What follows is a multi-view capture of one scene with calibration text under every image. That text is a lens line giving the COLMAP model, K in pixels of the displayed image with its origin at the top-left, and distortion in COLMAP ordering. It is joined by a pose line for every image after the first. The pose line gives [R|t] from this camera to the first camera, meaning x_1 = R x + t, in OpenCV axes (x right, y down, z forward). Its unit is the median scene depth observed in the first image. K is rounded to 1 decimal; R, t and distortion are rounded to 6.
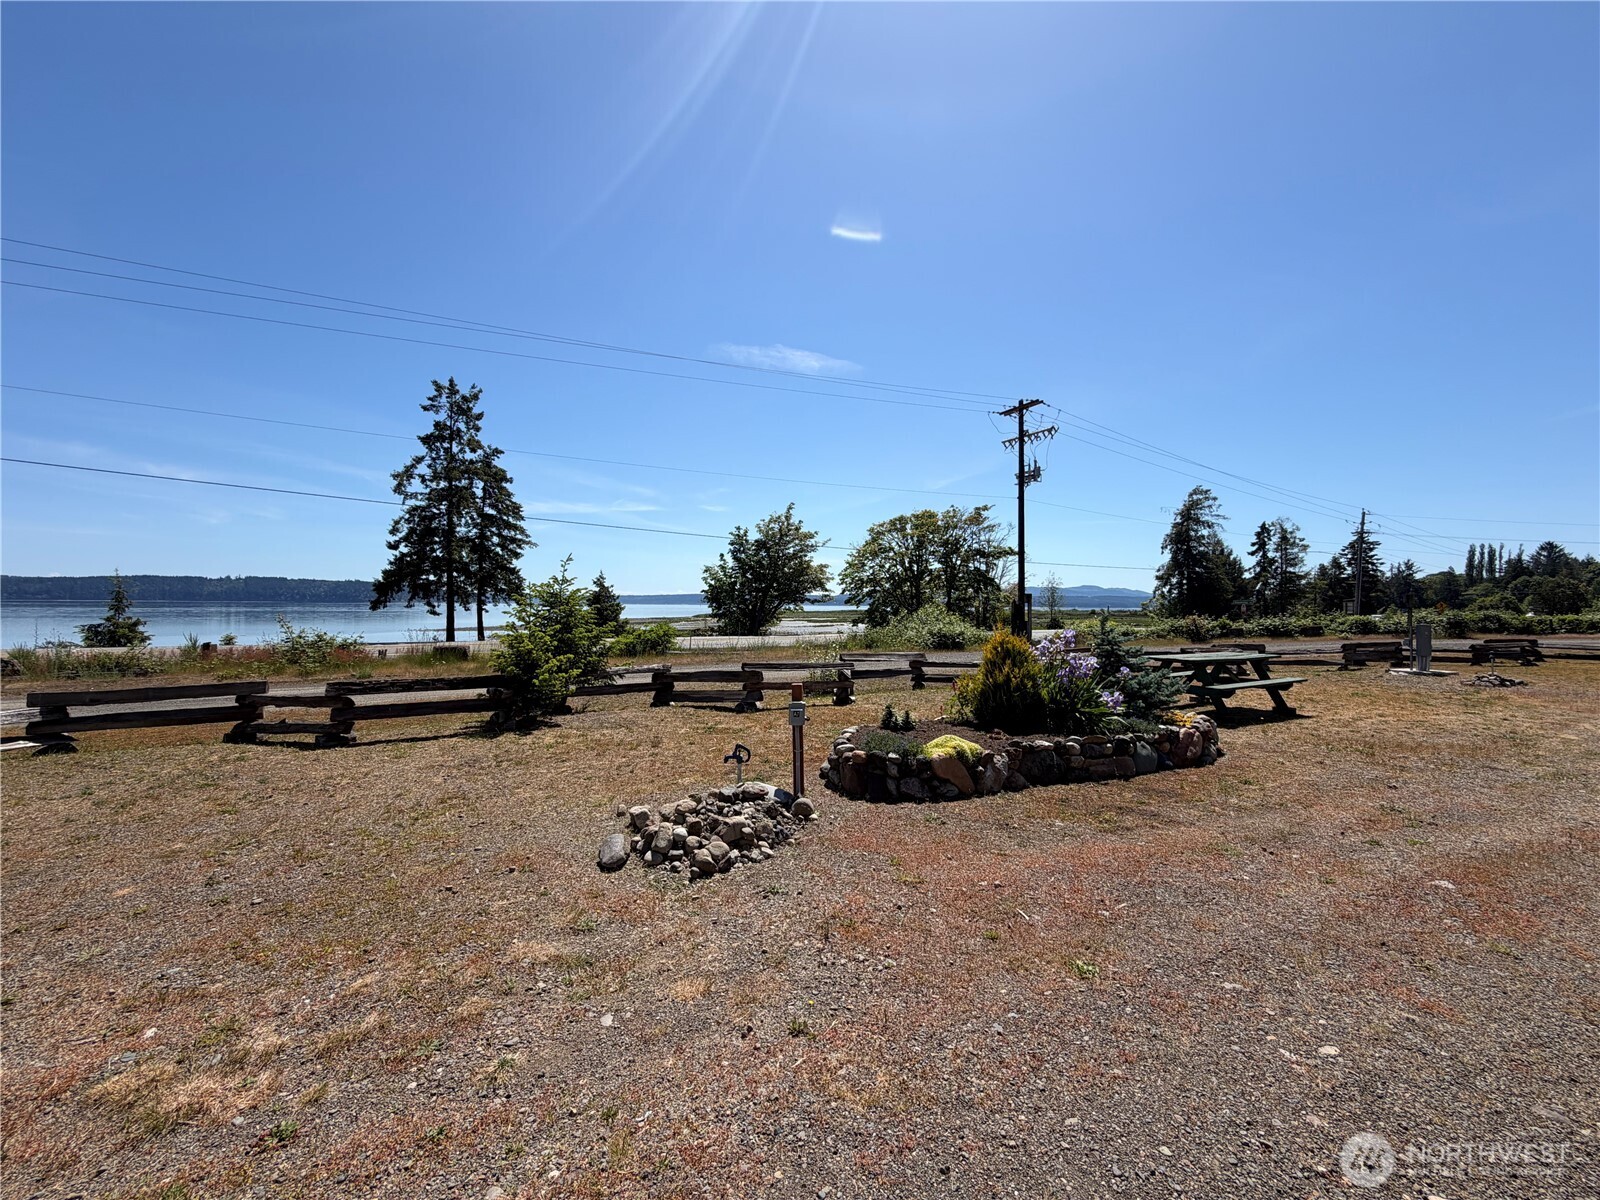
lens RADIAL K [[644.4, 0, 803.4], [0, 644.4, 601.8], [0, 0, 1]] dist [0.002951, -0.000051]
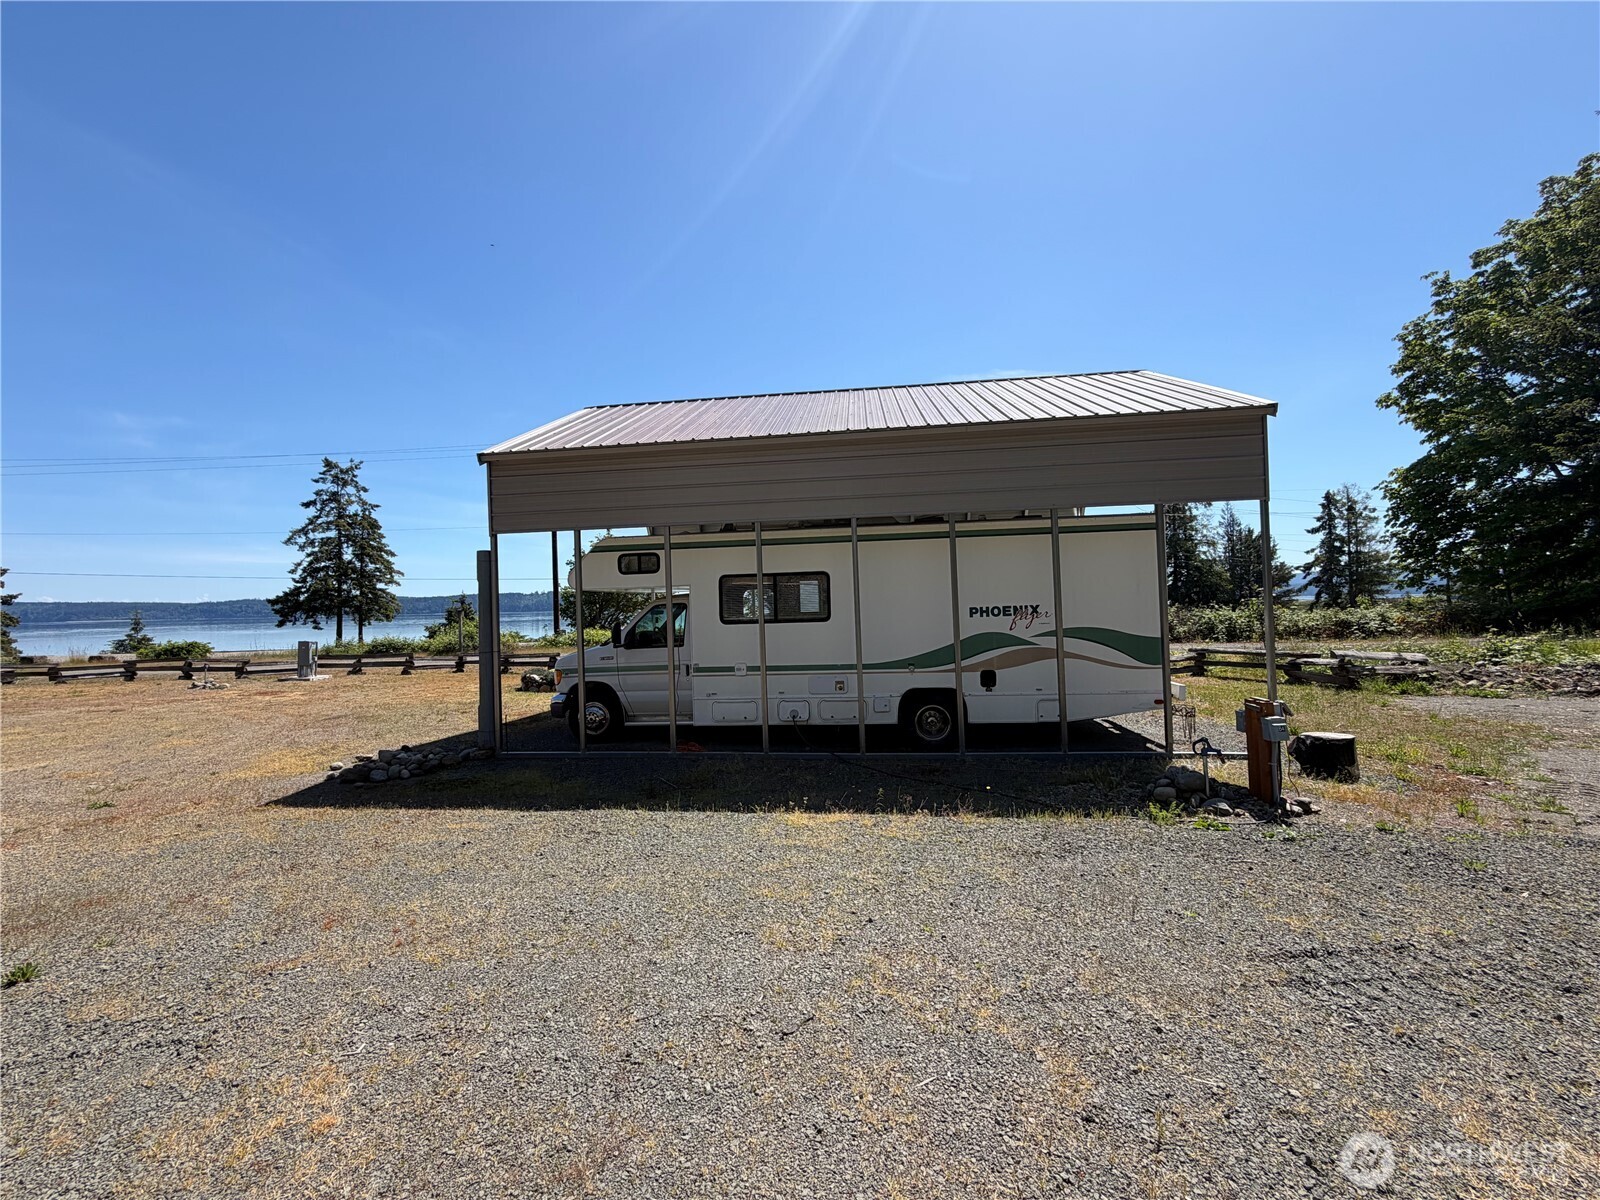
lens RADIAL K [[644.4, 0, 805.3], [0, 644.4, 597.7], [0, 0, 1]] dist [0.002951, -0.000051]
pose [[0.938893, -0.030676, -0.342840, 0.854946], [0.028952, 0.999529, -0.010149, -0.003449], [0.342990, -0.000397, 0.939339, 0.051393]]
